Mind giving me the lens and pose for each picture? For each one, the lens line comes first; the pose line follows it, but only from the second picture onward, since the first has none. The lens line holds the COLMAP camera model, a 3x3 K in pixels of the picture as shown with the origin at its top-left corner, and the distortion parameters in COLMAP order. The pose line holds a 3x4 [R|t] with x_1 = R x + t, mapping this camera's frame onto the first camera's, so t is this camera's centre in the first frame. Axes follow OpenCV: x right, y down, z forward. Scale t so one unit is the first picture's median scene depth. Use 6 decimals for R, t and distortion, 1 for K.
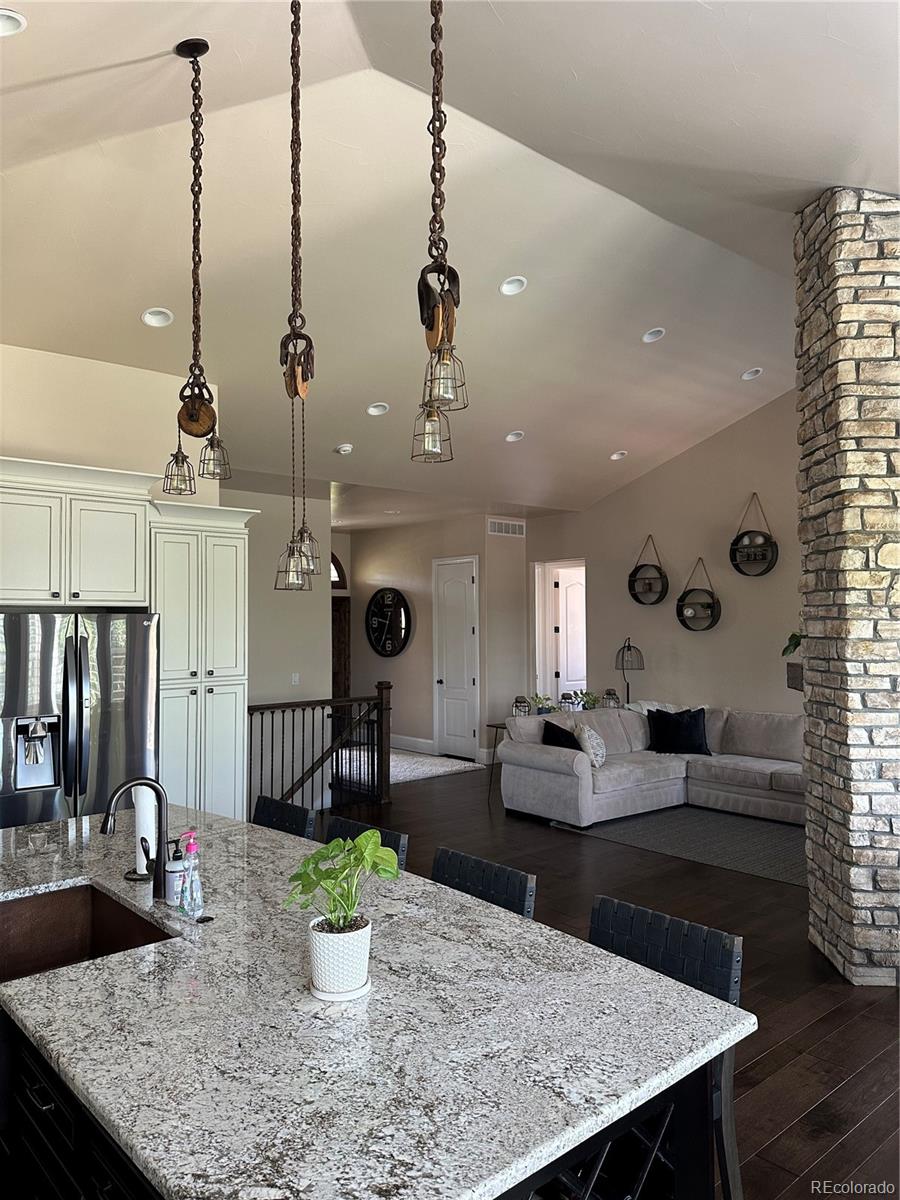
lens RADIAL K [[835.8, 0, 459.6], [0, 835.8, 593.0], [0, 0, 1]] dist [0.084293, -0.112874]
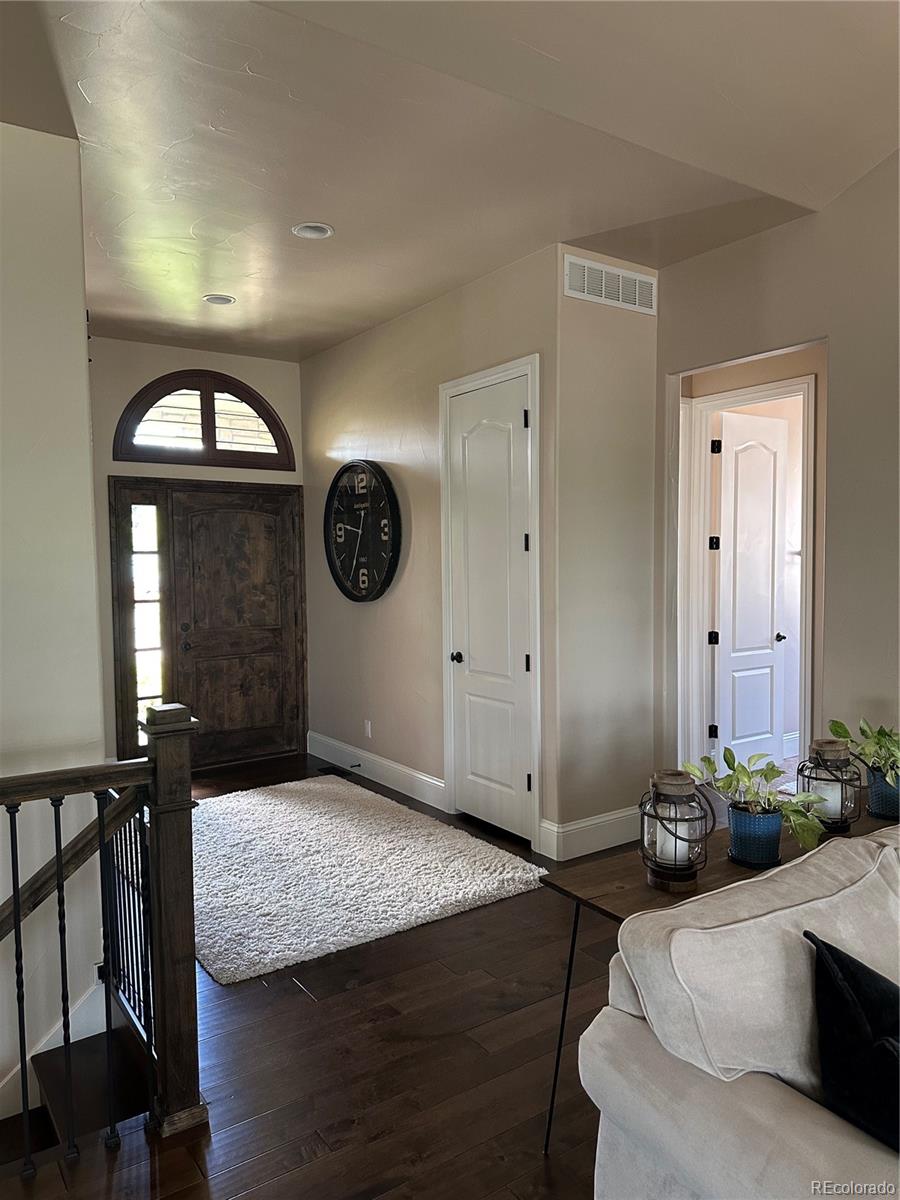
lens RADIAL K [[835.8, 0, 449.3], [0, 835.8, 608.8], [0, 0, 1]] dist [0.084293, -0.112874]
pose [[0.993008, 0.000333, -0.118049, 0.055883], [0.011550, 0.994924, 0.099965, 0.073087], [0.117483, -0.100630, 0.987963, 1.183643]]
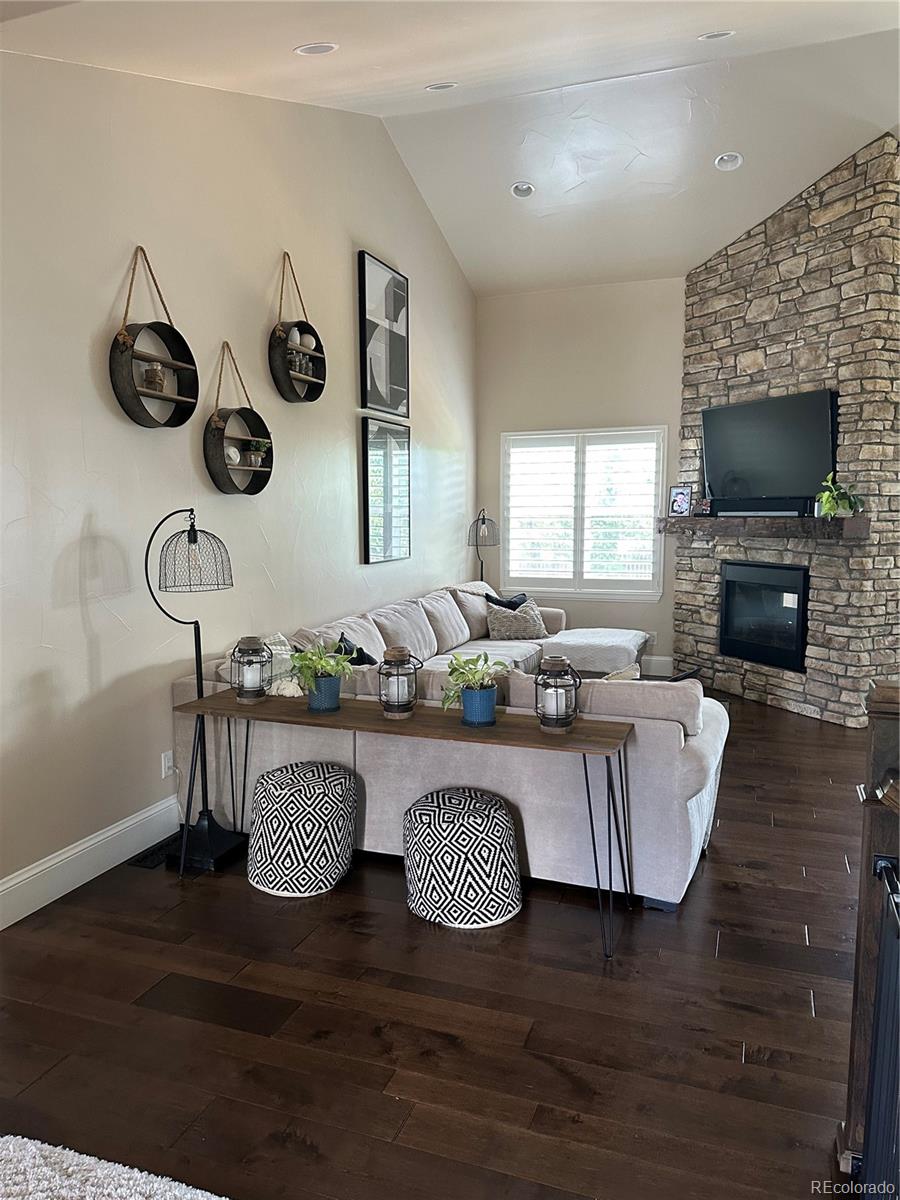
lens RADIAL K [[835.8, 0, 448.5], [0, 835.8, 605.3], [0, 0, 1]] dist [0.084293, -0.112874]
pose [[-0.473727, -0.096533, 0.875365, -0.381784], [-0.028273, 0.995129, 0.094440, 0.103718], [-0.880218, 0.019989, -0.474148, 1.960076]]
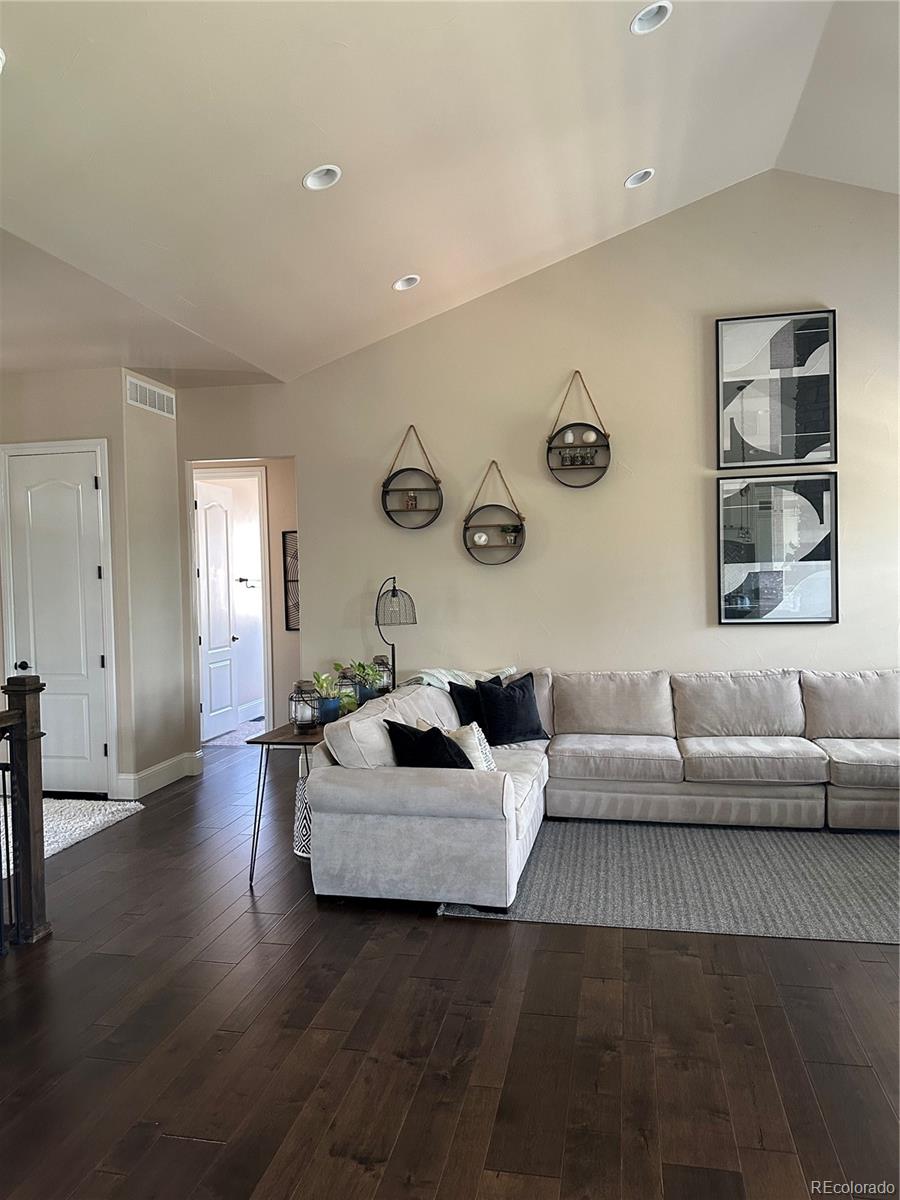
lens RADIAL K [[835.8, 0, 452.8], [0, 835.8, 598.4], [0, 0, 1]] dist [0.084293, -0.112874]
pose [[0.794677, -0.030684, 0.606256, -0.292472], [-0.004265, 0.998415, 0.056123, 0.059673], [-0.607017, -0.047185, 0.793286, 0.805771]]
